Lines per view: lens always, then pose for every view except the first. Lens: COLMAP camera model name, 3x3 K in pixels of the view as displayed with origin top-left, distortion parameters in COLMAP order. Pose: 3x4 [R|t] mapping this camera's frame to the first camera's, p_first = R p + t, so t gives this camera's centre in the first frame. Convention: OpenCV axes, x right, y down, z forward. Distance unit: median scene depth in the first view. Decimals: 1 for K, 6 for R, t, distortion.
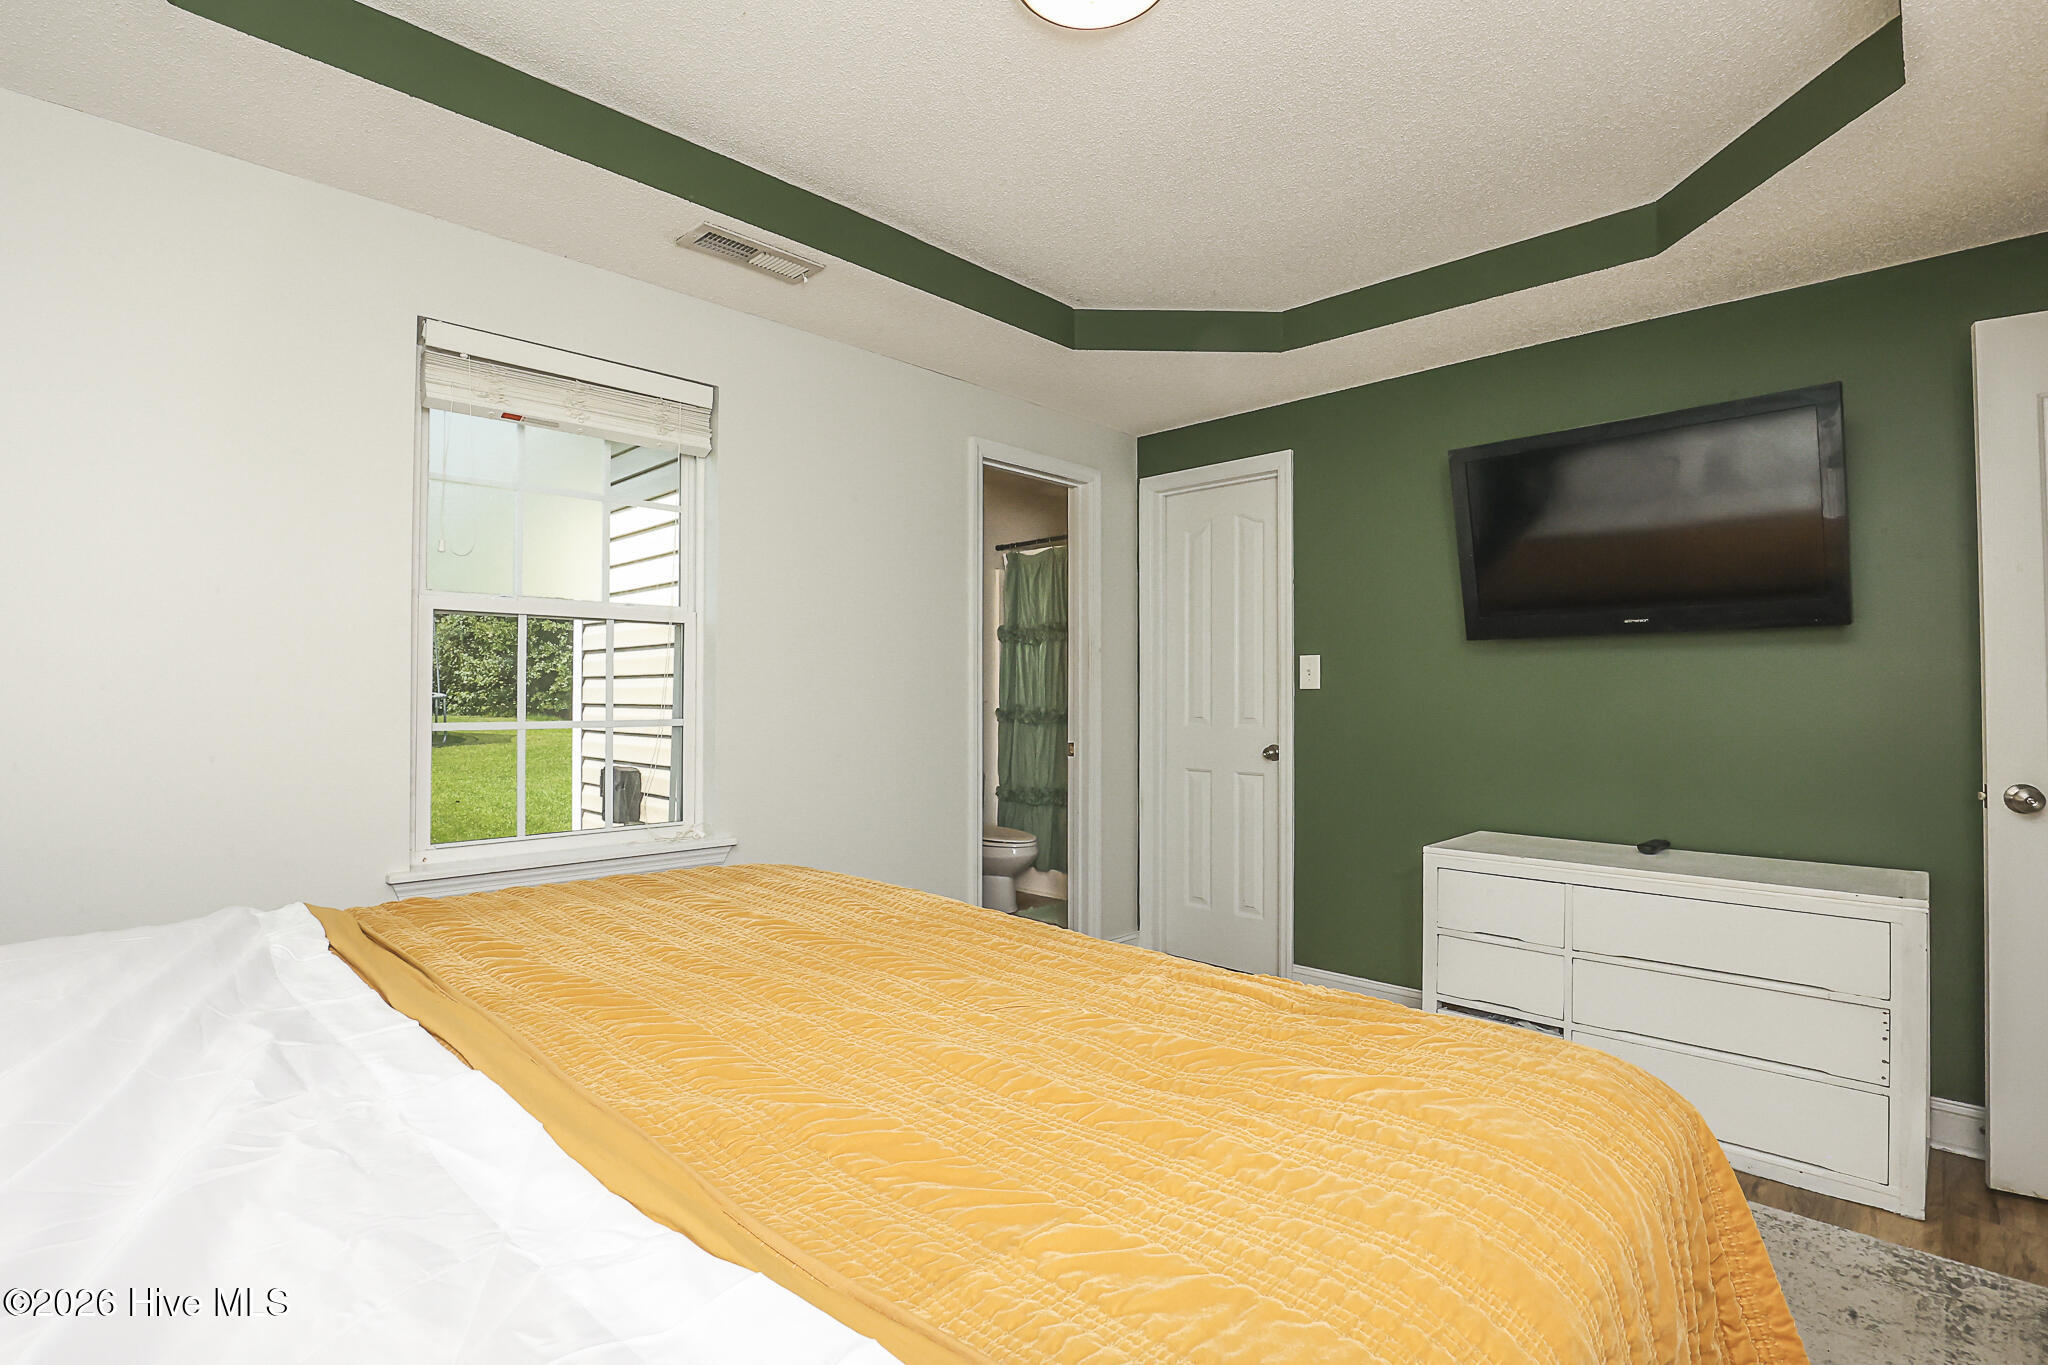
lens RADIAL K [[971.8, 0, 1024.0], [0, 971.8, 682.5], [0, 0, 1]] dist [-0.037298, 0.008638]
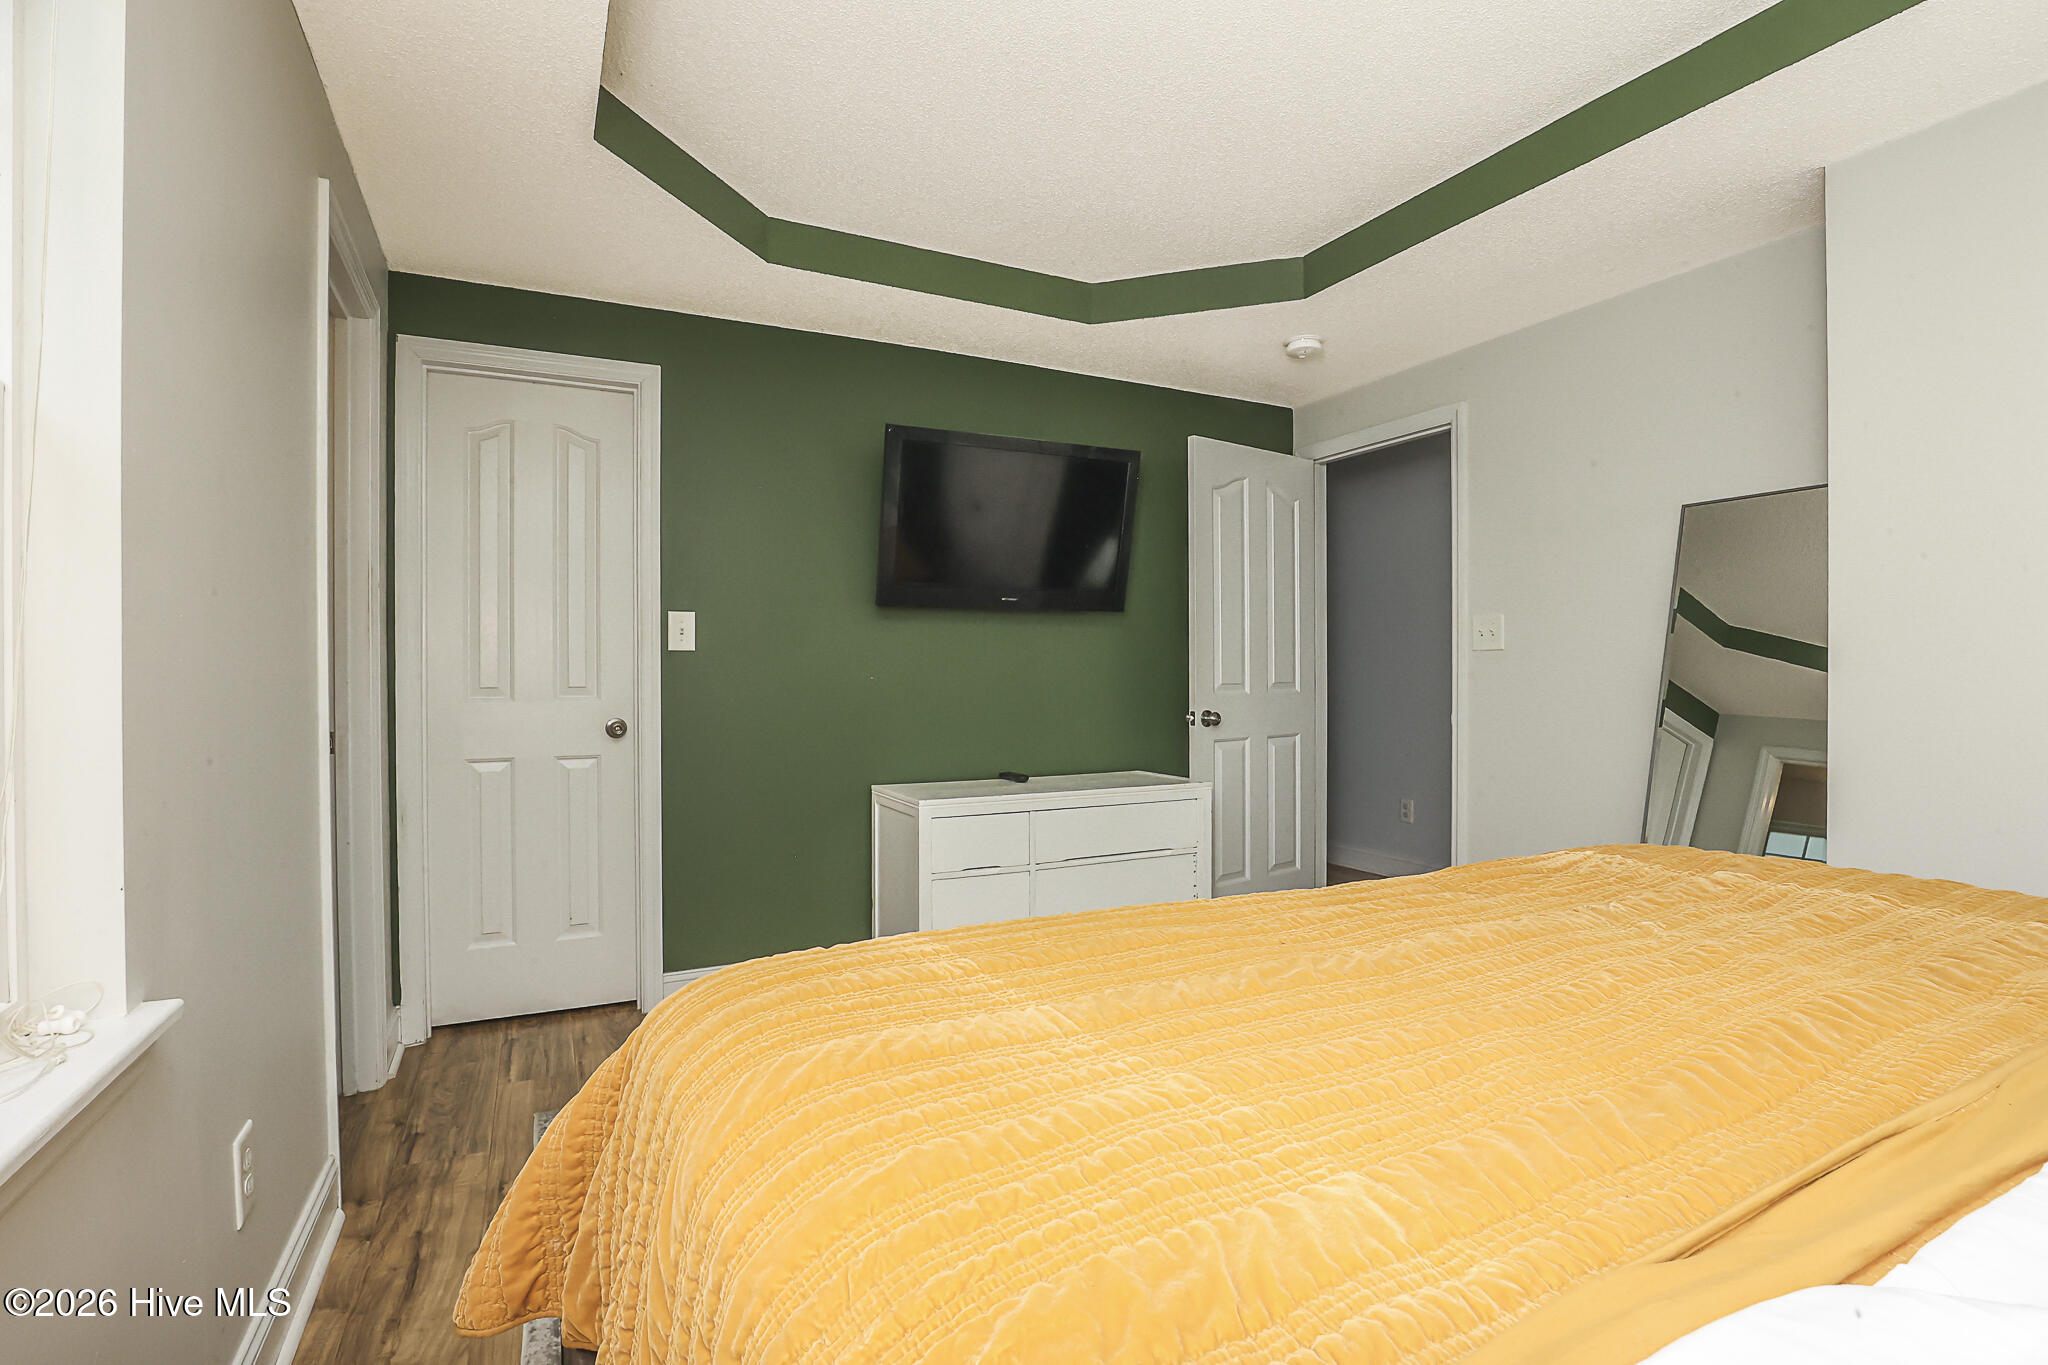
lens RADIAL K [[971.8, 0, 1024.0], [0, 971.8, 682.5], [0, 0, 1]] dist [-0.037298, 0.008638]
pose [[0.313076, -0.020055, 0.949516, -0.429644], [-0.011276, 0.999628, 0.024831, 0.009978], [-0.949661, -0.018480, 0.312733, 0.440653]]
